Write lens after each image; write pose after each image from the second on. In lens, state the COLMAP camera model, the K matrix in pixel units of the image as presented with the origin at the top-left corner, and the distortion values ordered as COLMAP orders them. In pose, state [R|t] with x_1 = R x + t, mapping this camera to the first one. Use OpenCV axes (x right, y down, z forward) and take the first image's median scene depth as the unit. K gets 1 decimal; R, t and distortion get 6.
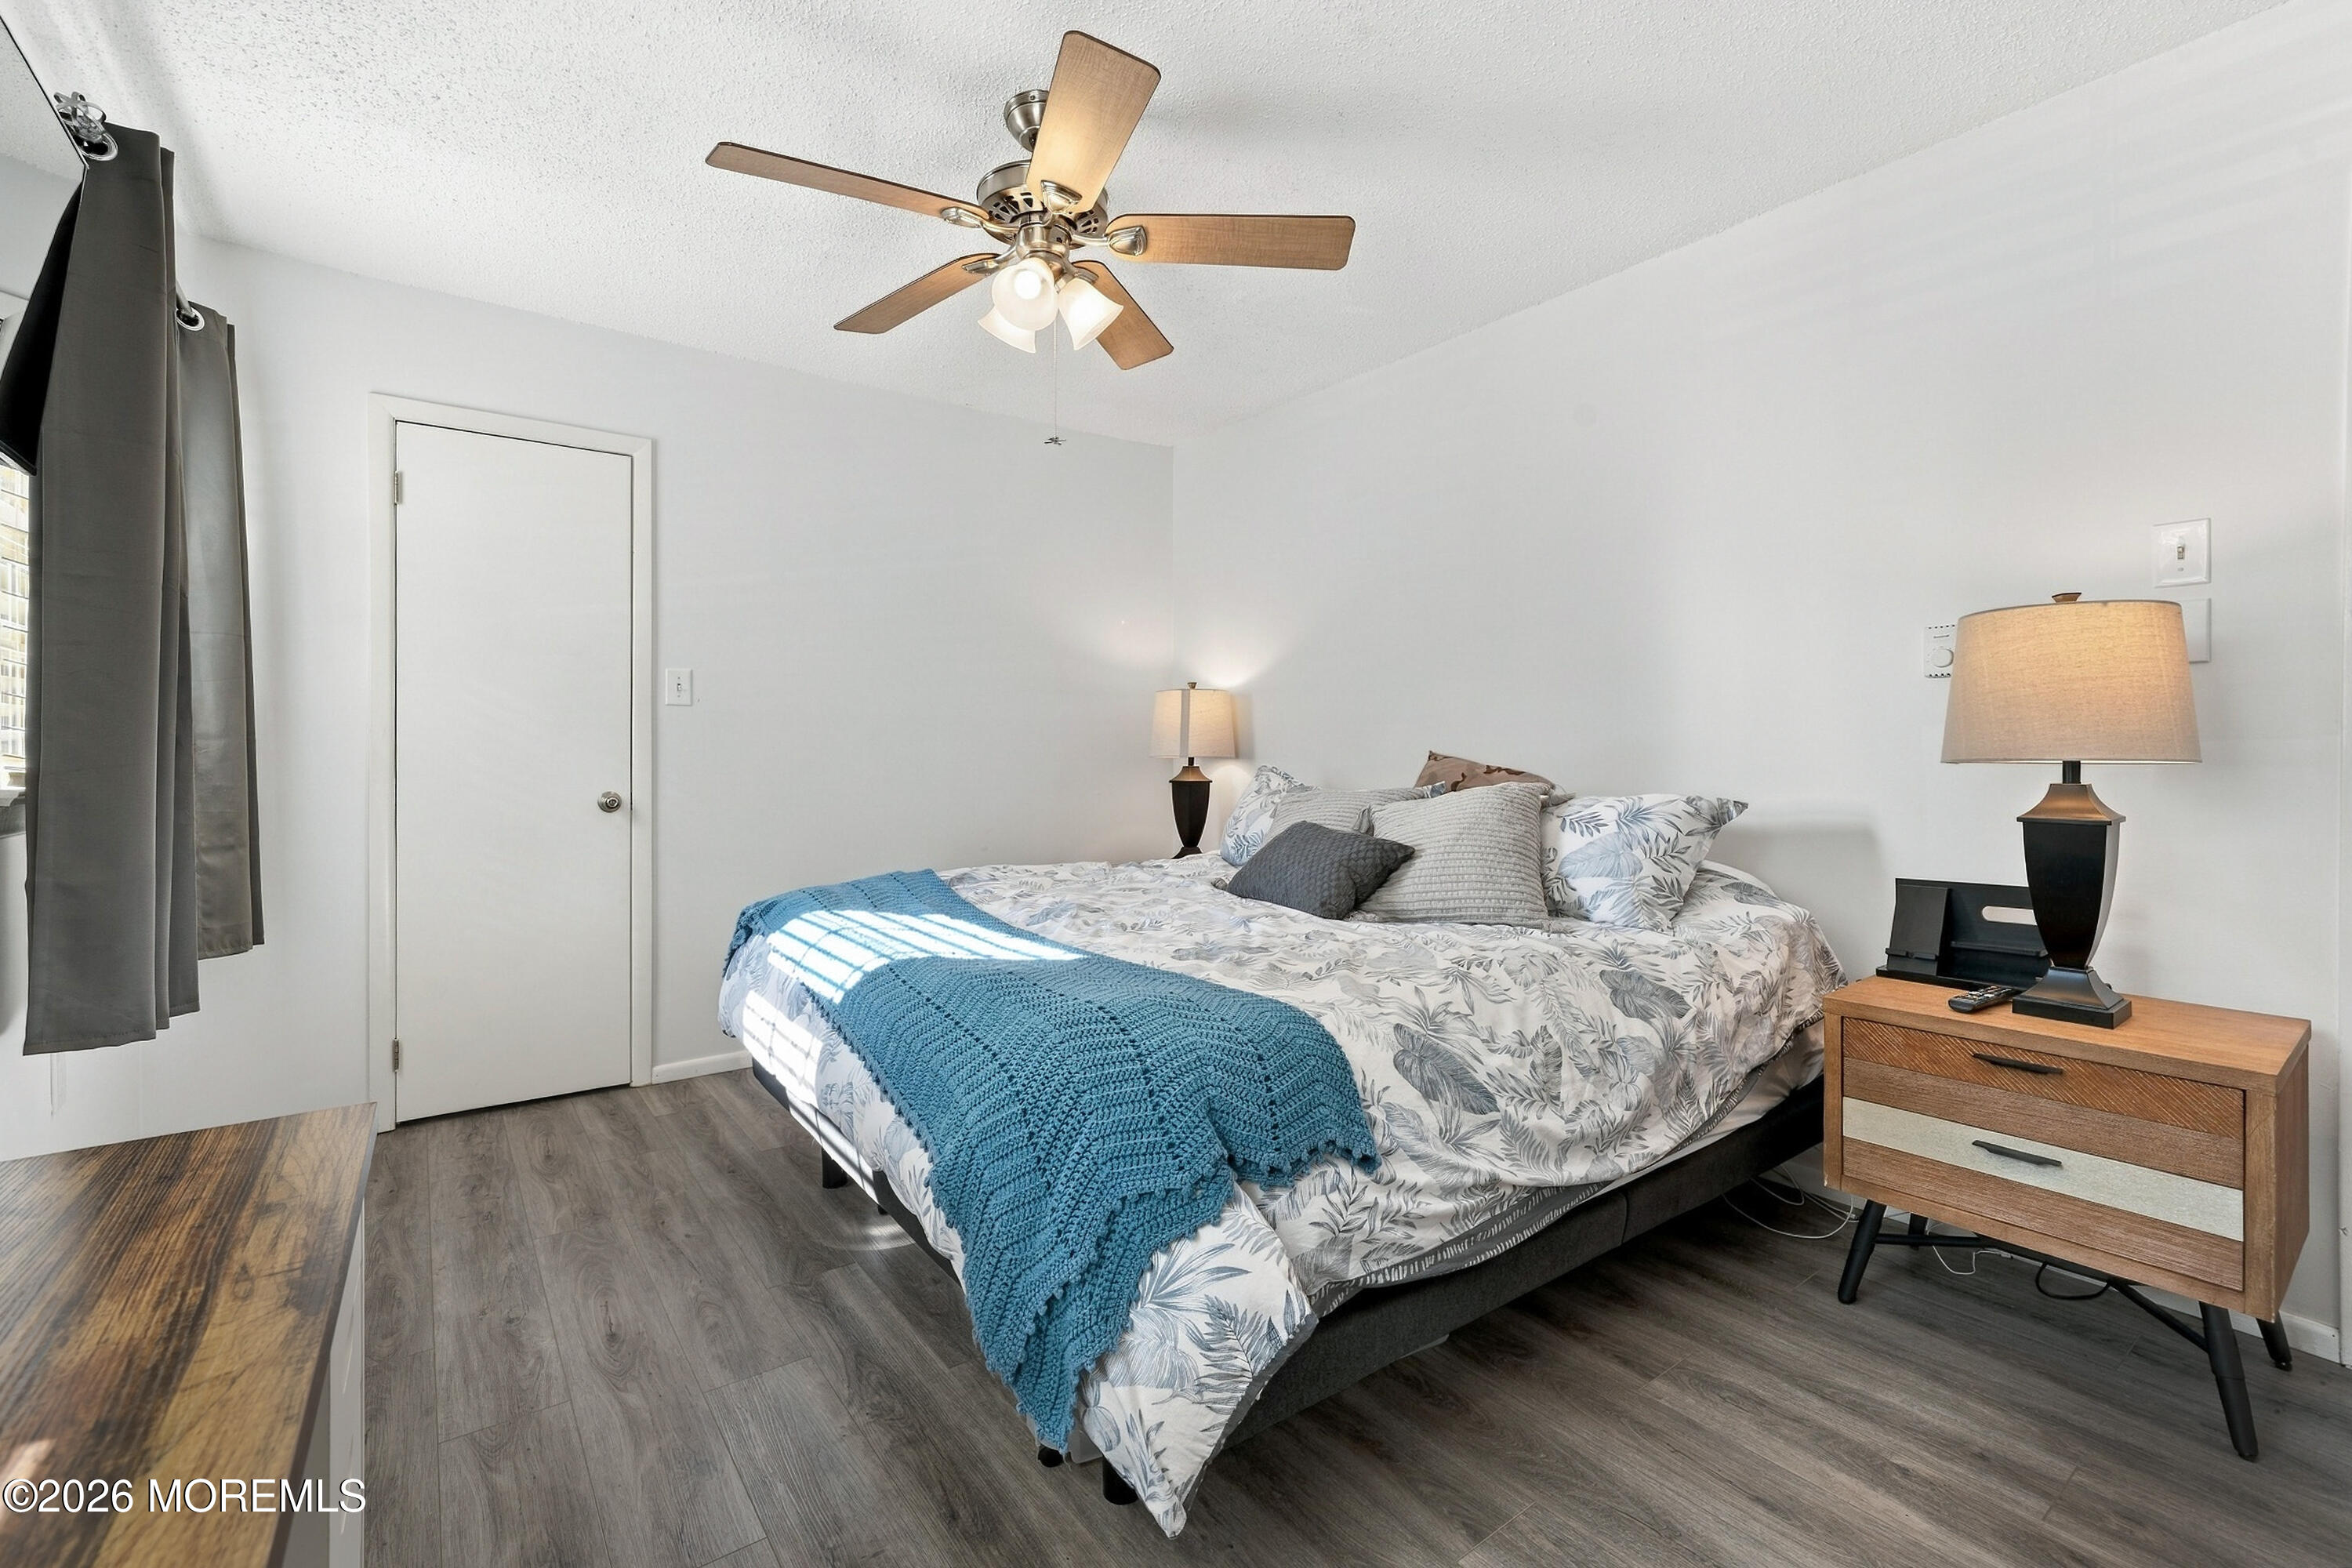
lens RADIAL K [[1005.5, 0, 1170.1], [0, 1005.5, 751.3], [0, 0, 1]] dist [0.011847, 0.000101]
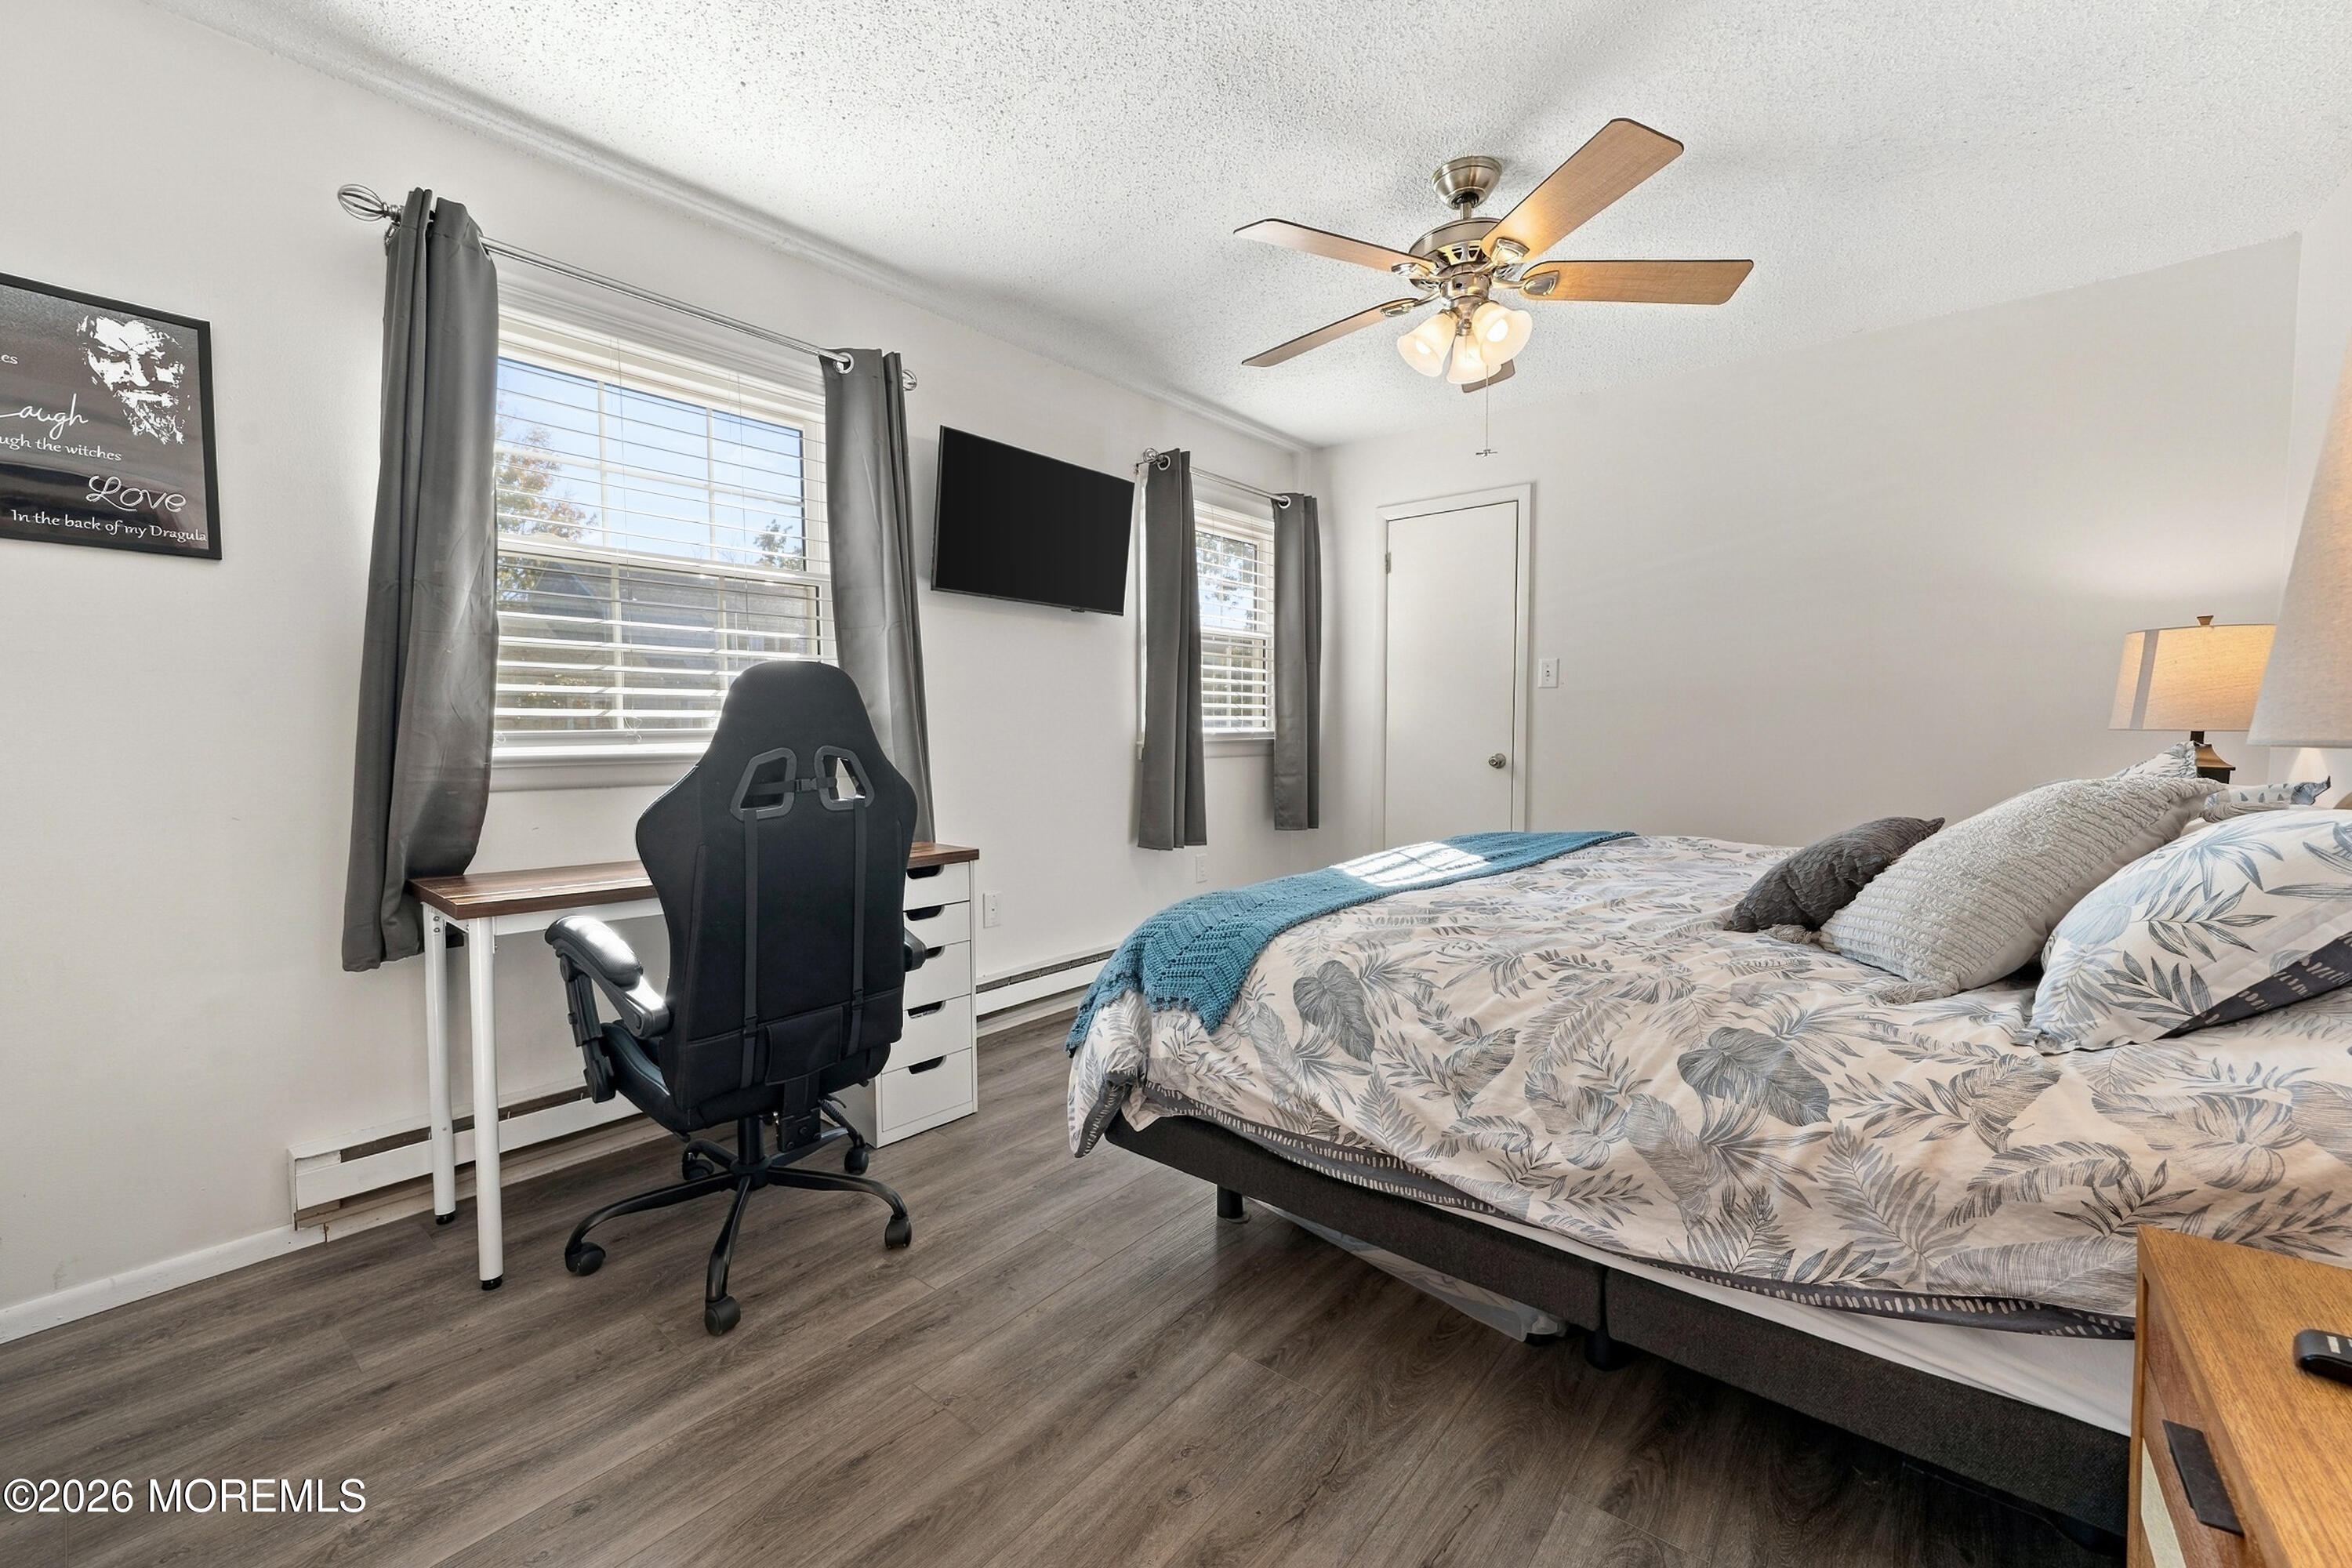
lens RADIAL K [[926.9, 0, 1165.9], [0, 926.9, 751.6], [0, 0, 1]] dist [-0.008810, -0.000104]
pose [[0.252225, 0.026857, -0.967296, 1.155659], [0.003598, 0.999582, 0.028692, -0.000582], [0.967662, -0.010717, 0.252023, 0.526202]]
